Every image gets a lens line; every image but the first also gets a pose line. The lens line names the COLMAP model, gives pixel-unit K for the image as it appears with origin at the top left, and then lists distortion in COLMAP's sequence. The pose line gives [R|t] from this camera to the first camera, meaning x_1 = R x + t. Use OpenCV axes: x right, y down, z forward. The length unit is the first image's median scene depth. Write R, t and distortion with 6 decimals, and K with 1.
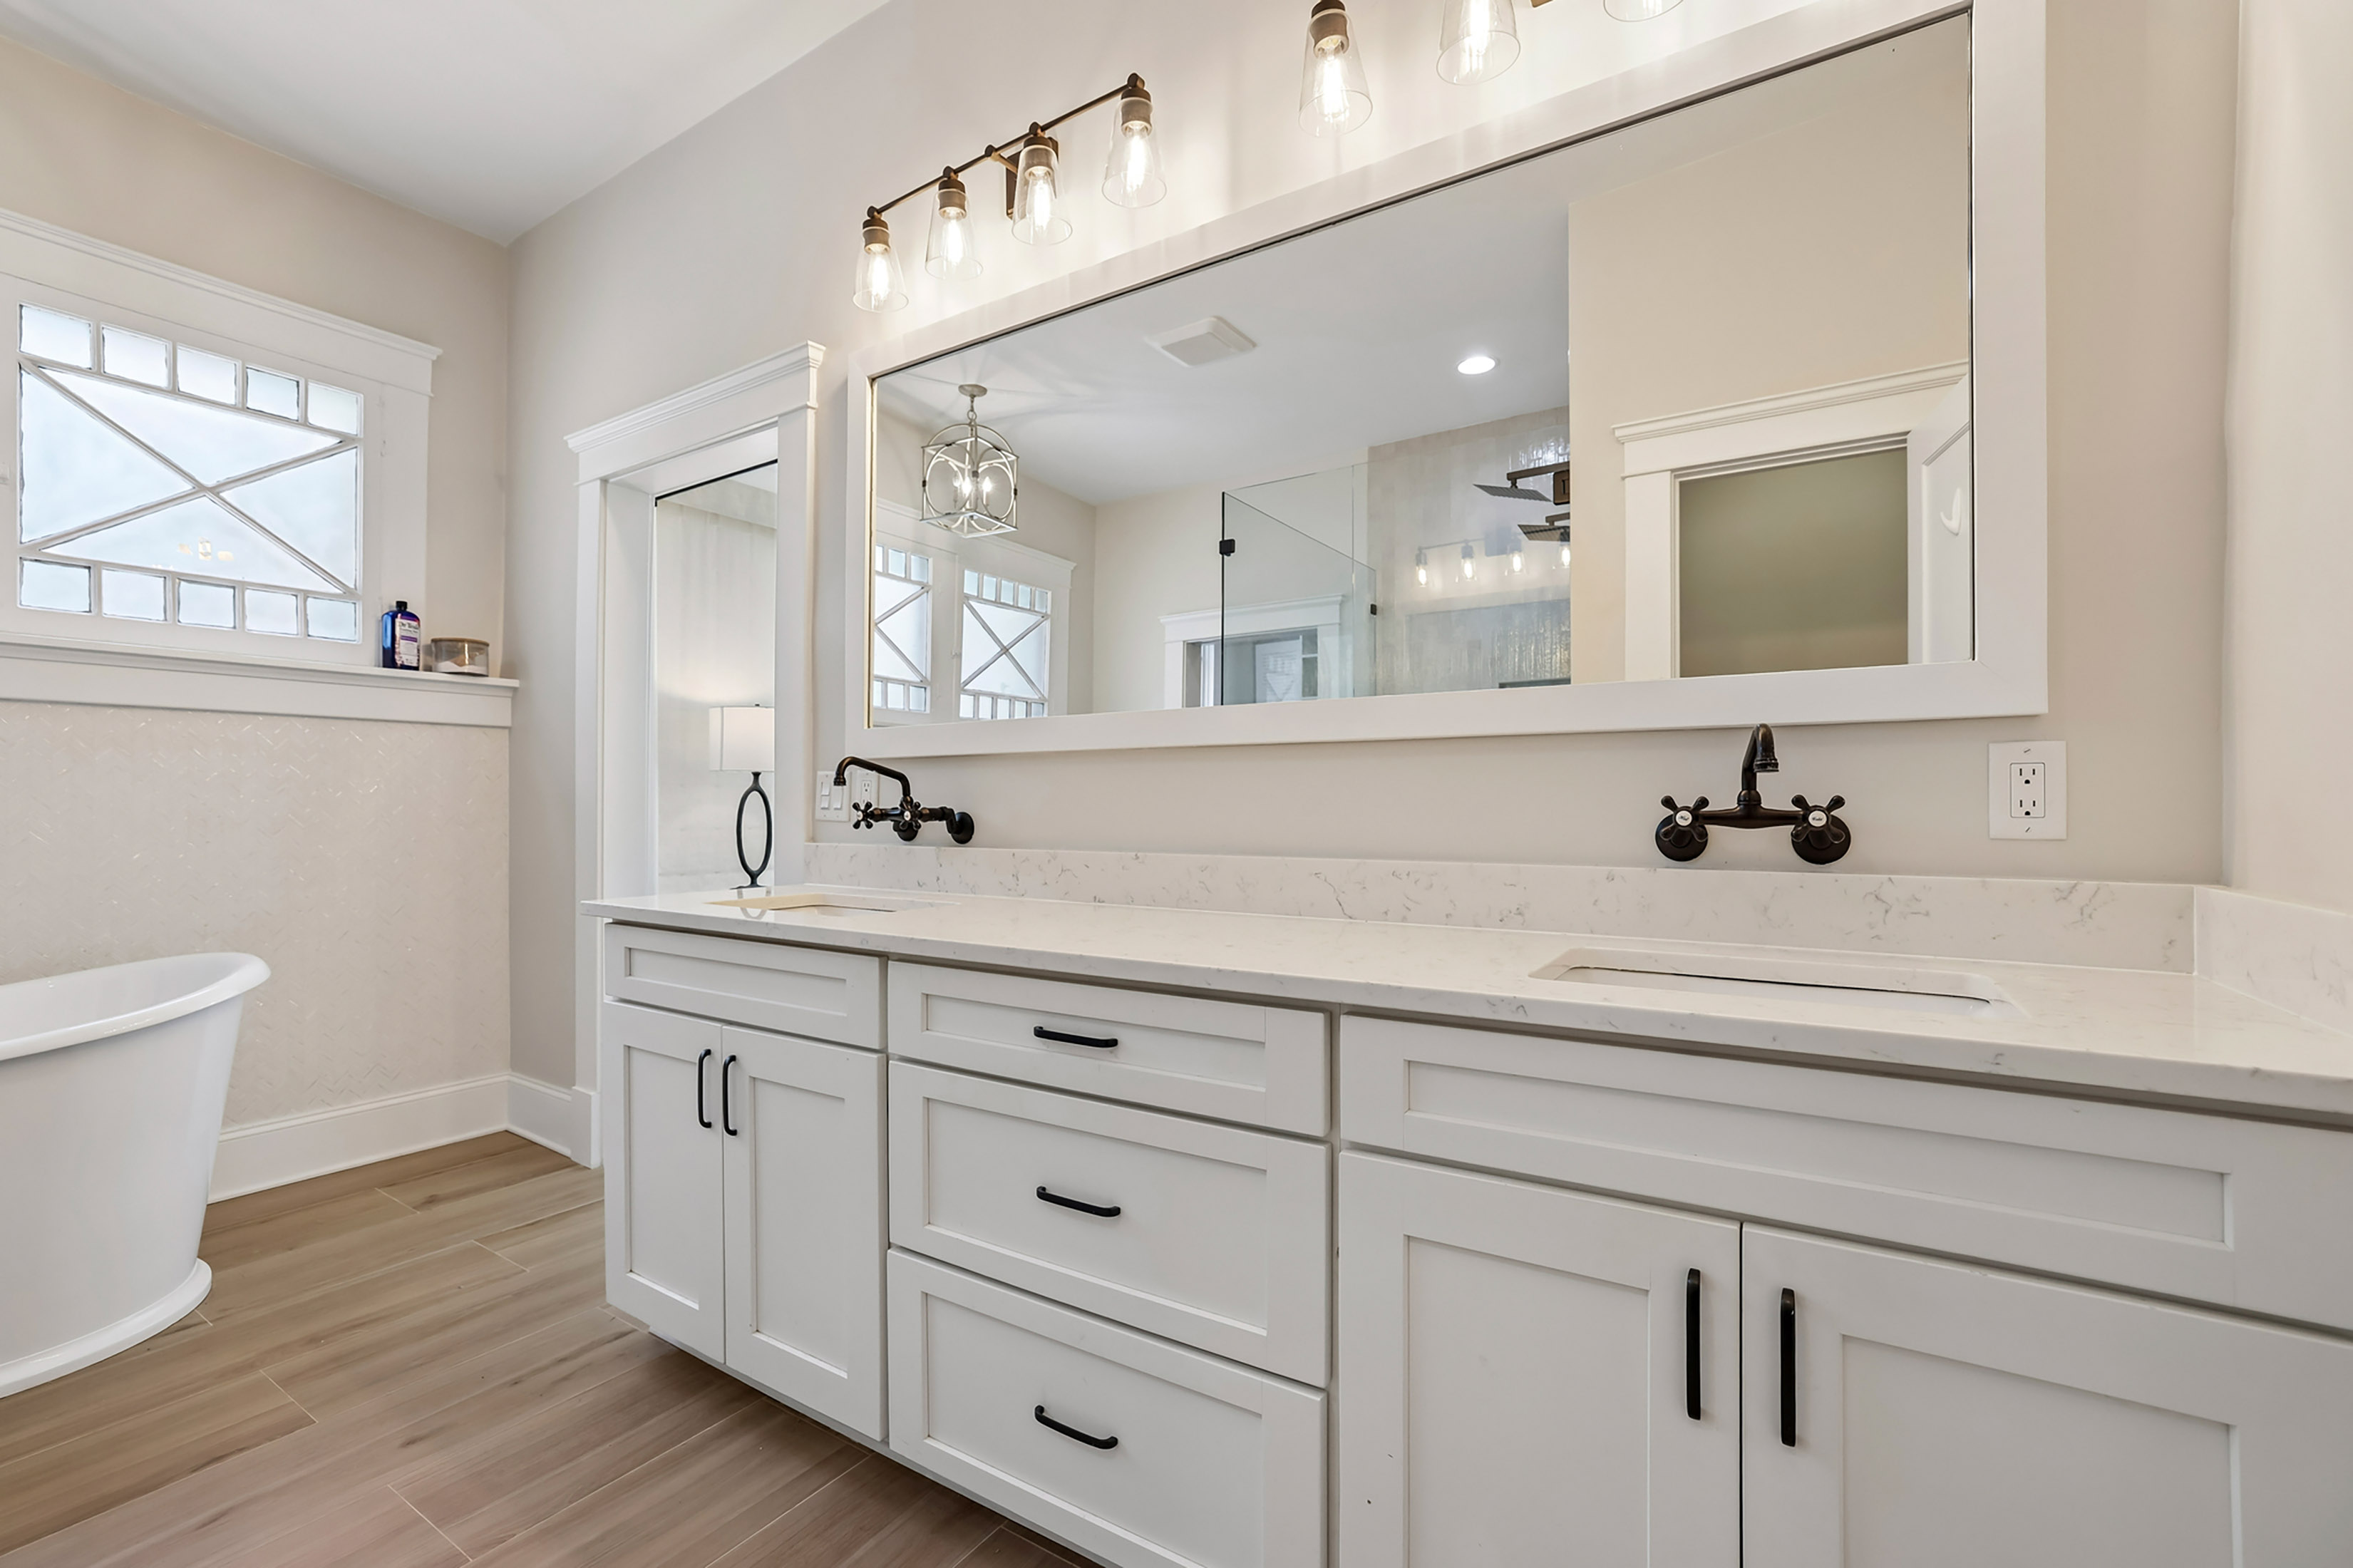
lens RADIAL K [[1012.6, 0, 1186.4], [0, 1012.6, 784.5], [0, 0, 1]] dist [-0.012017, 0.006848]
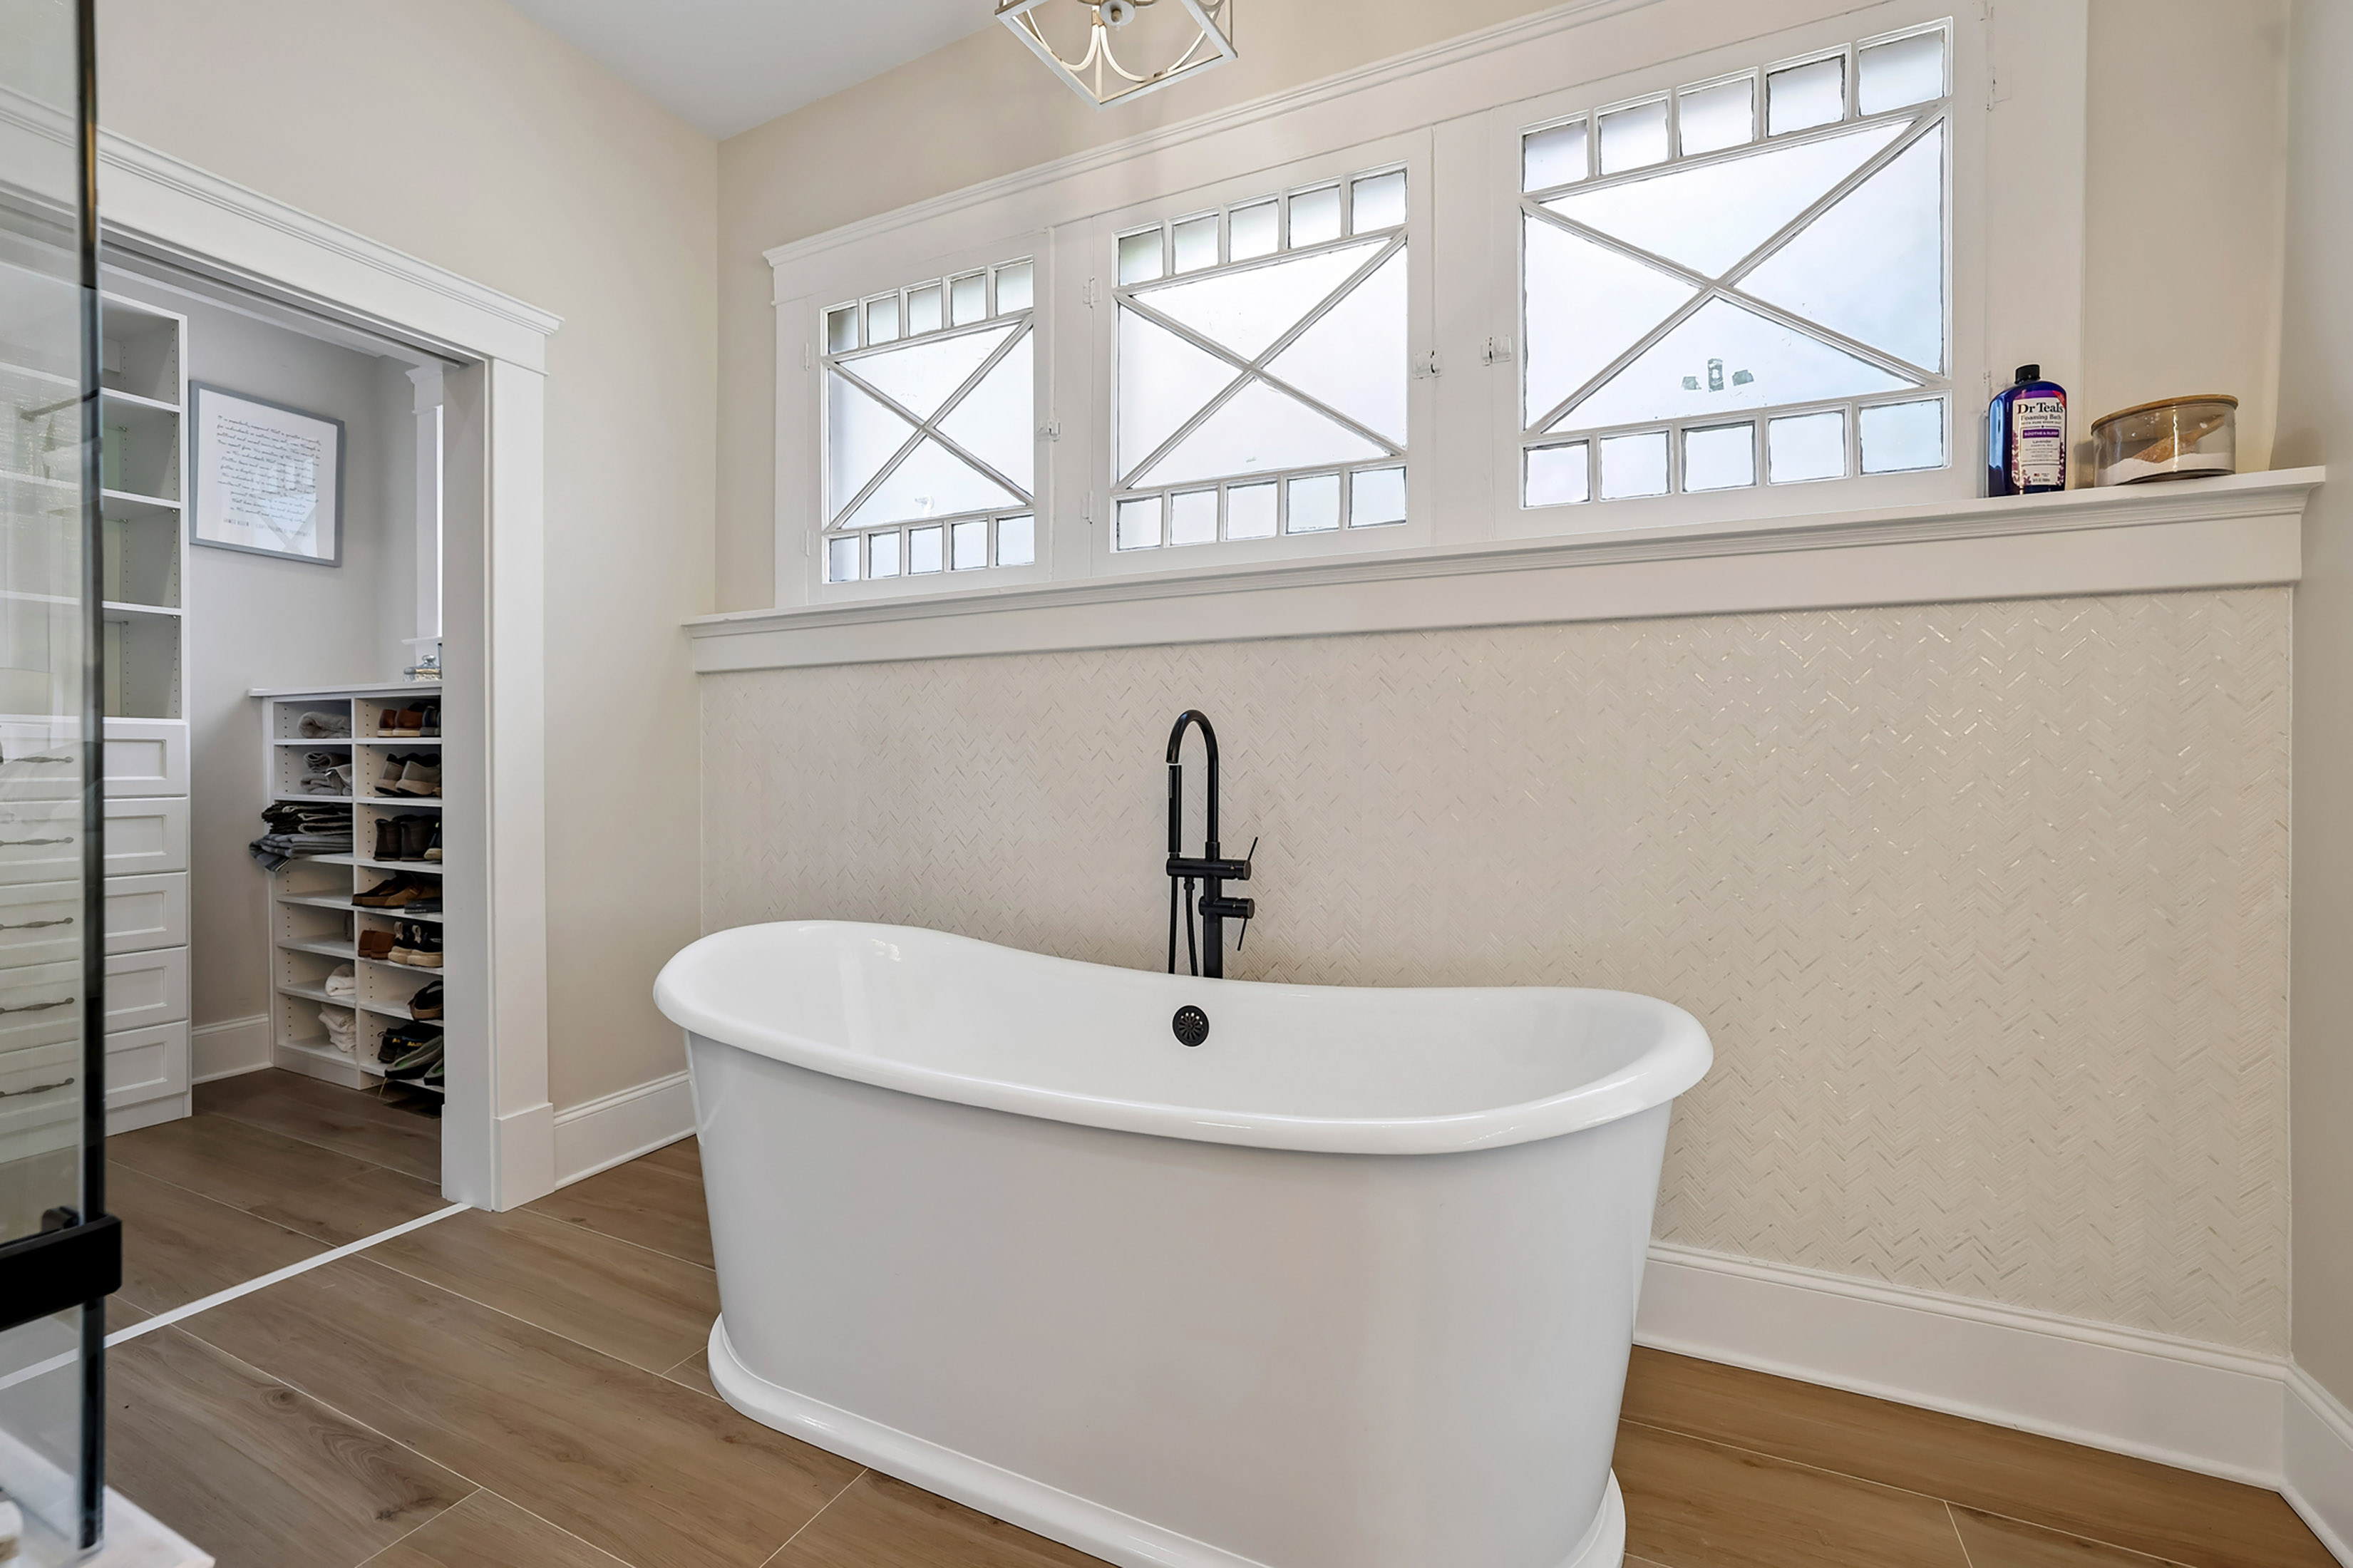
lens RADIAL K [[1012.6, 0, 1098.0], [0, 1012.6, 761.1], [0, 0, 1]] dist [-0.012017, 0.006848]
pose [[0.106762, 0.013691, -0.994190, -0.308900], [0.012083, 0.999813, 0.015066, 0.009876], [0.994211, -0.013621, 0.106577, 0.464135]]
